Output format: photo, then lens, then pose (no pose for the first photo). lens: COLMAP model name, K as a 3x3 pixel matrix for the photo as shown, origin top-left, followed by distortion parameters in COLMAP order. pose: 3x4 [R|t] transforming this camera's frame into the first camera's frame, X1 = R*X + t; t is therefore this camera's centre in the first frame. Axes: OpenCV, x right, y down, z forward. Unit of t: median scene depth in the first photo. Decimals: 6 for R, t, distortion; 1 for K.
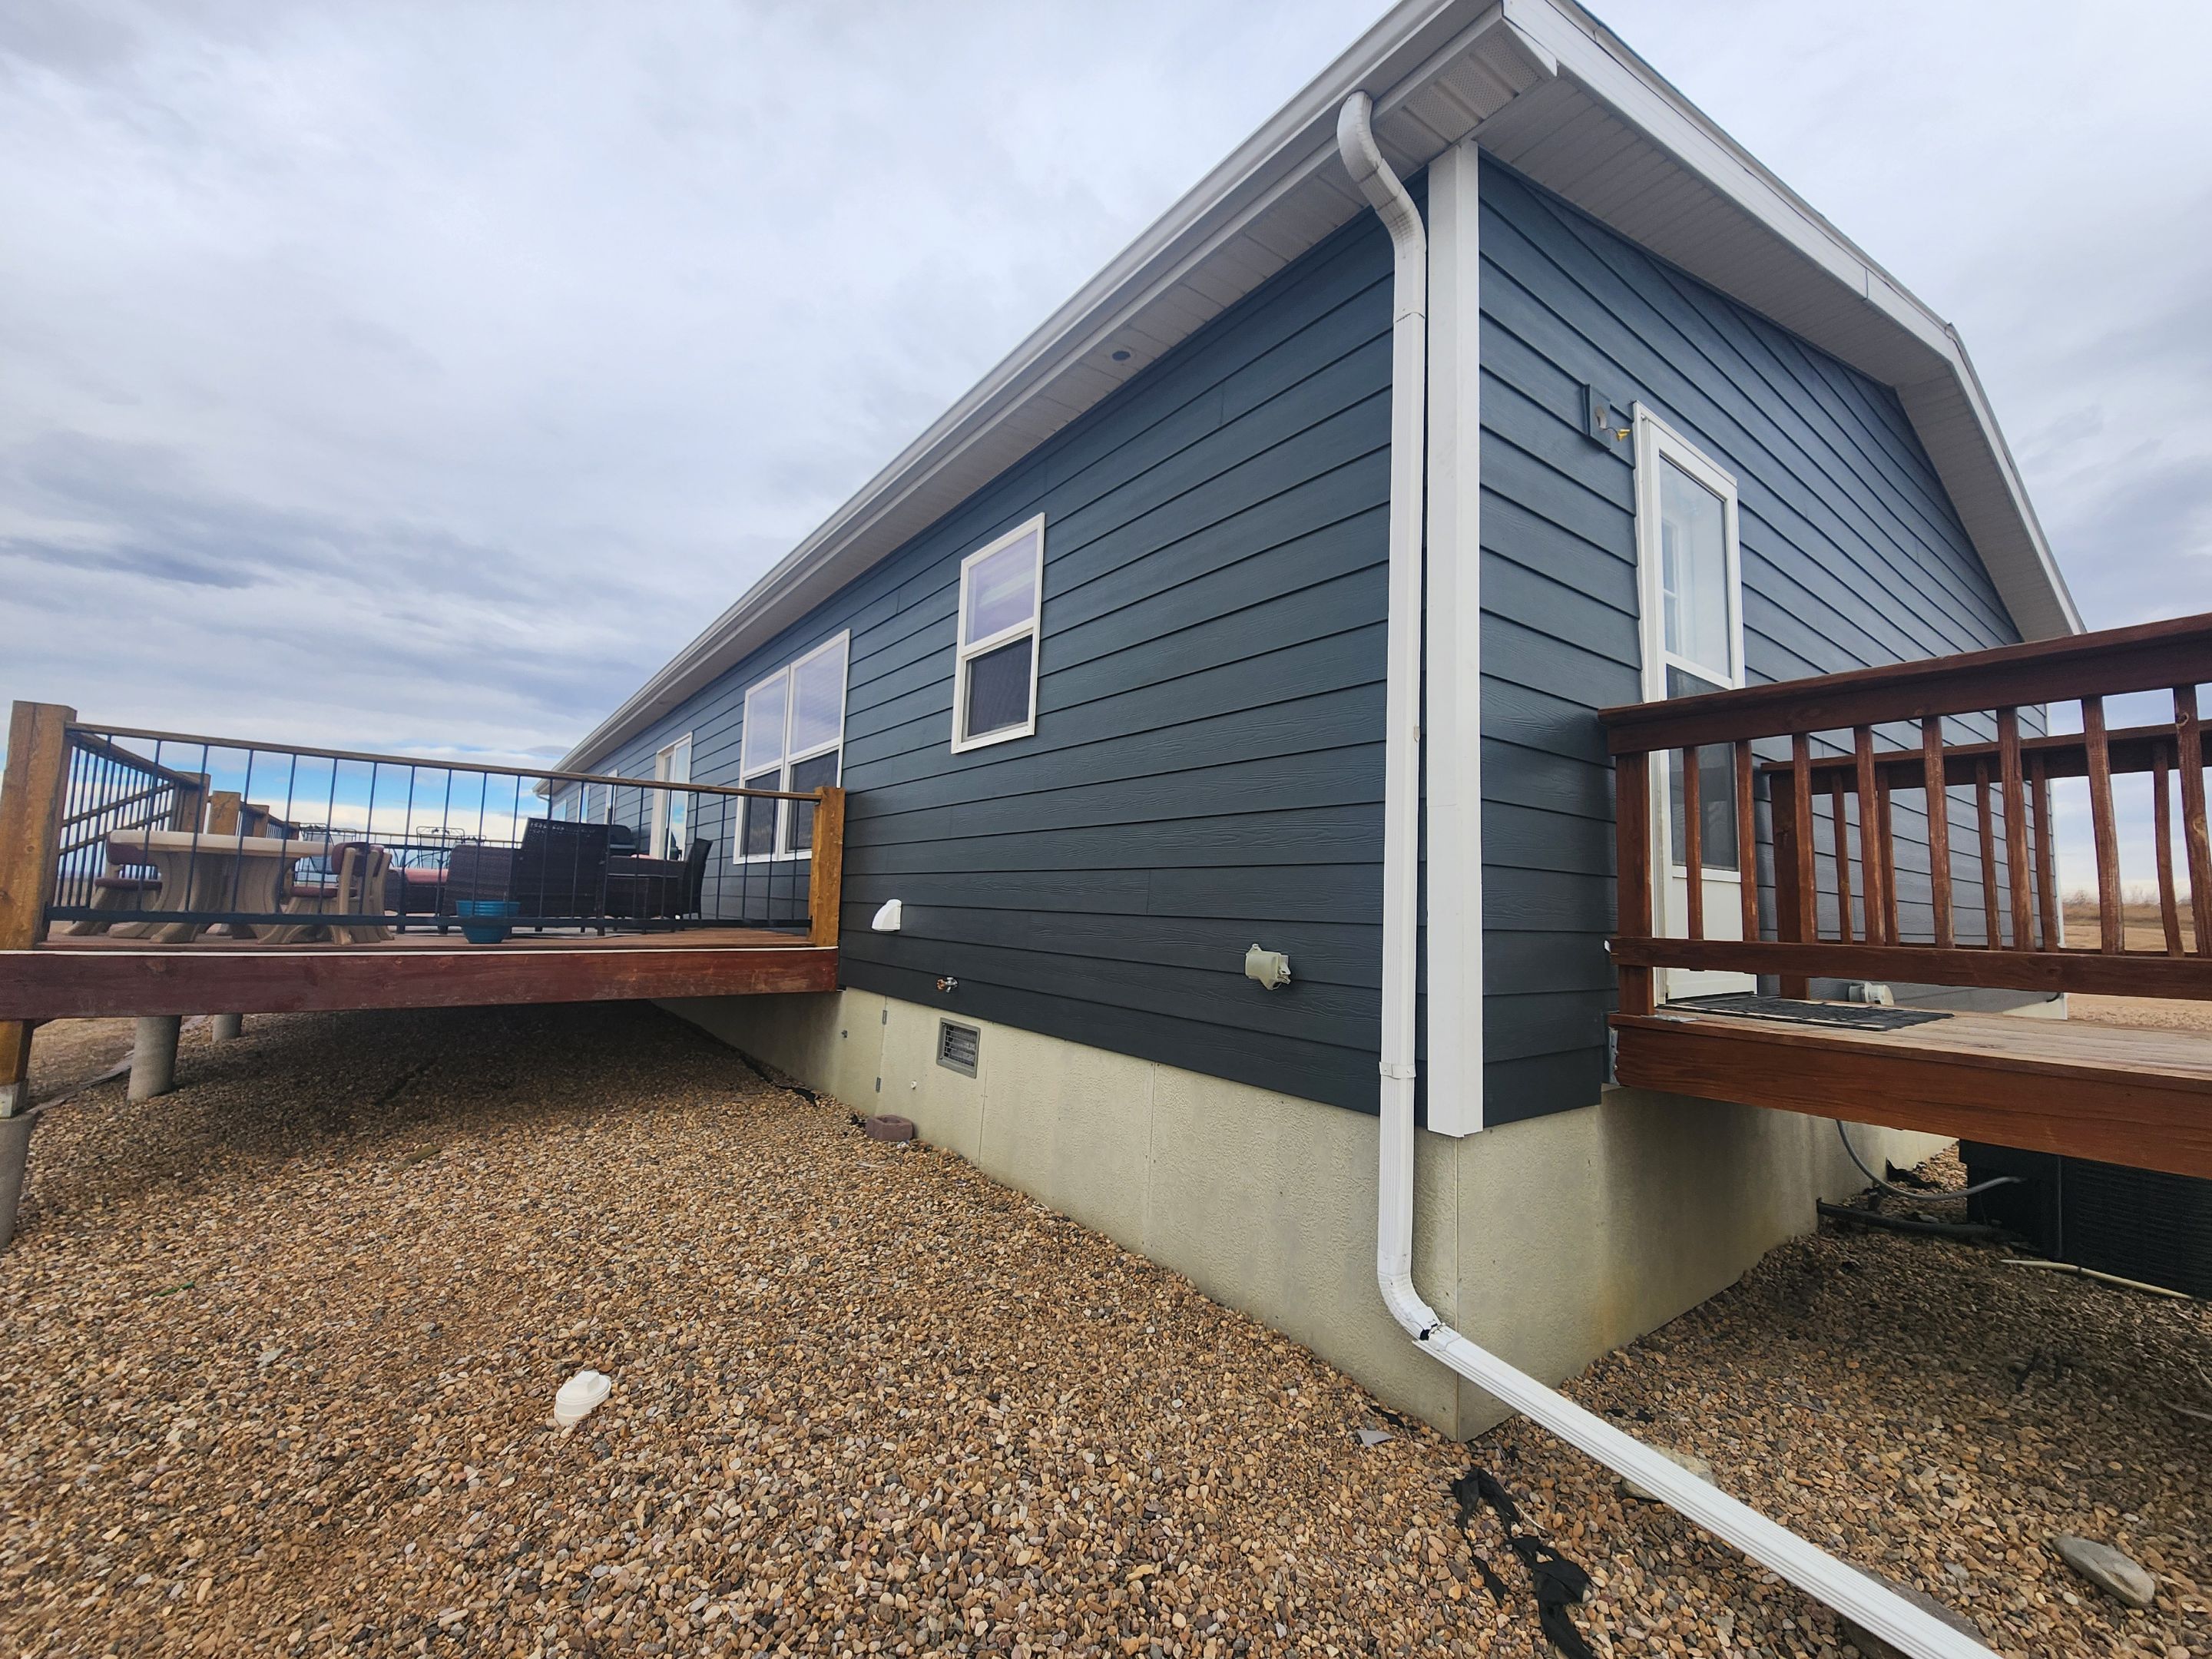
lens RADIAL K [[900.5, 0, 1102.0], [0, 900.5, 817.8], [0, 0, 1]] dist [-0.003526, -0.000190]
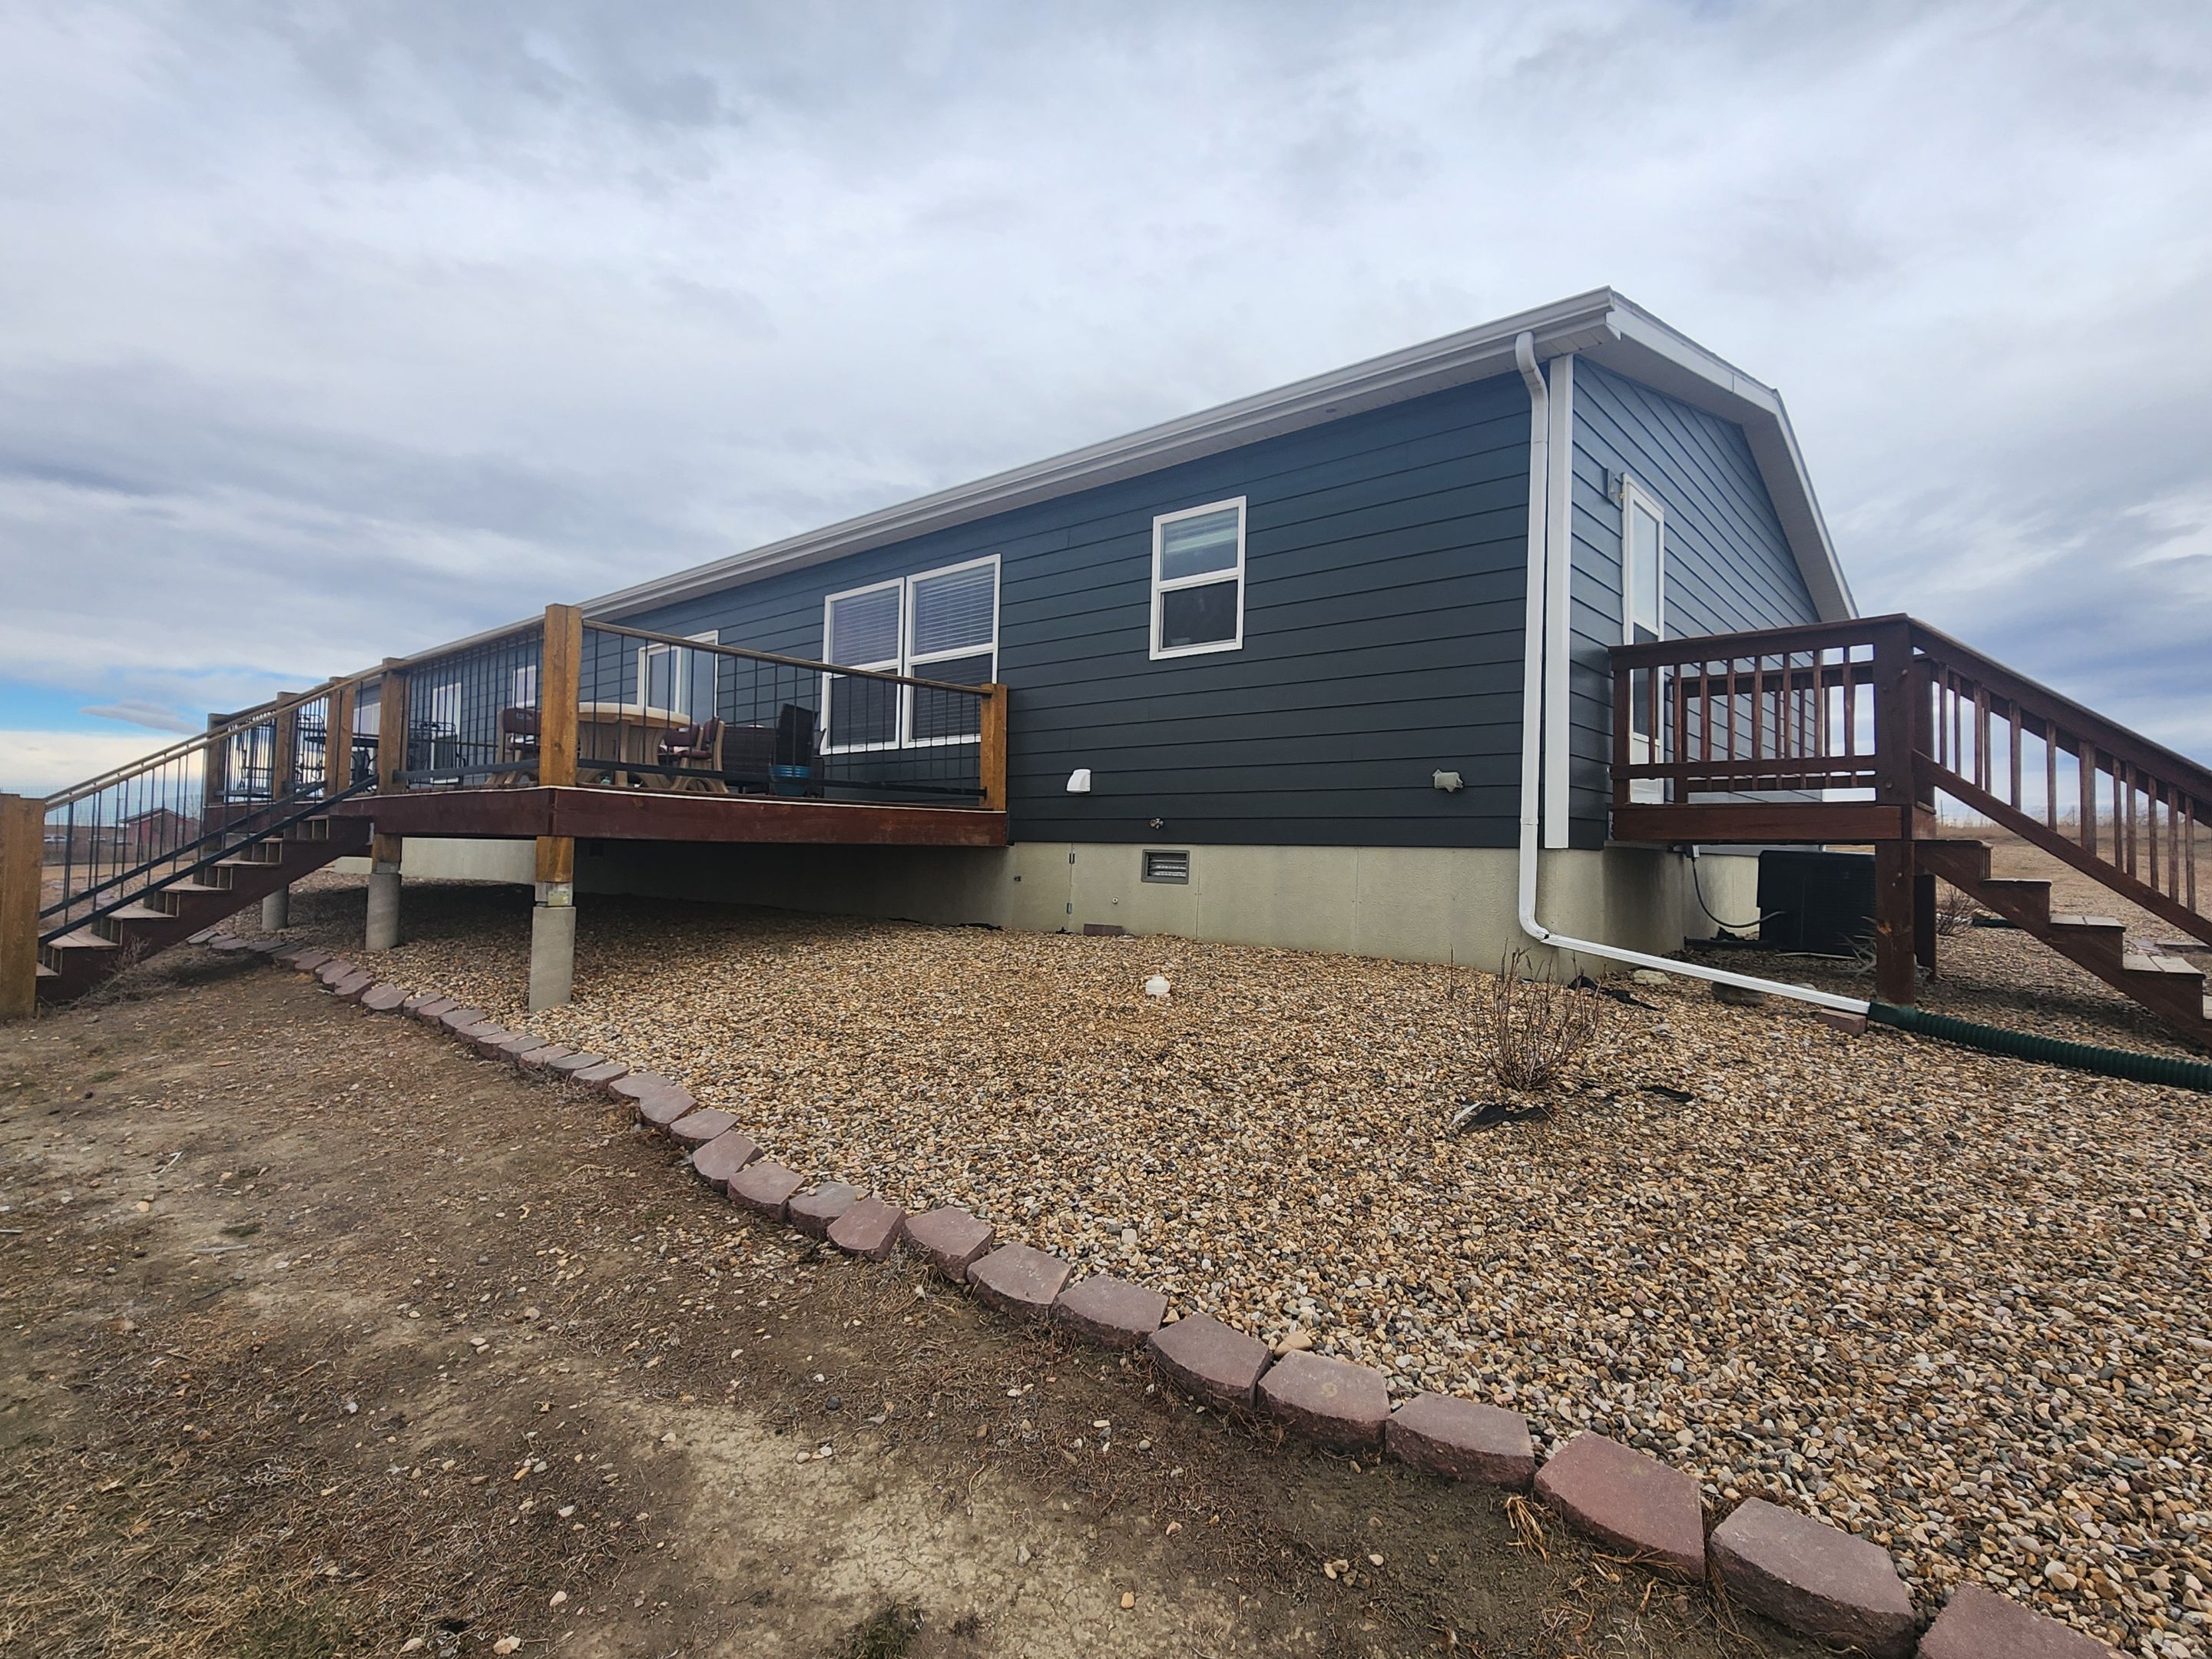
lens RADIAL K [[1094.5, 0, 1108.2], [0, 1094.5, 819.9], [0, 0, 1]] dist [0.001280, 0.000215]
pose [[0.974295, -0.006436, 0.225185, -0.691726], [-0.009730, 0.997457, 0.070607, 0.063410], [-0.225067, -0.070983, 0.971754, -0.717688]]
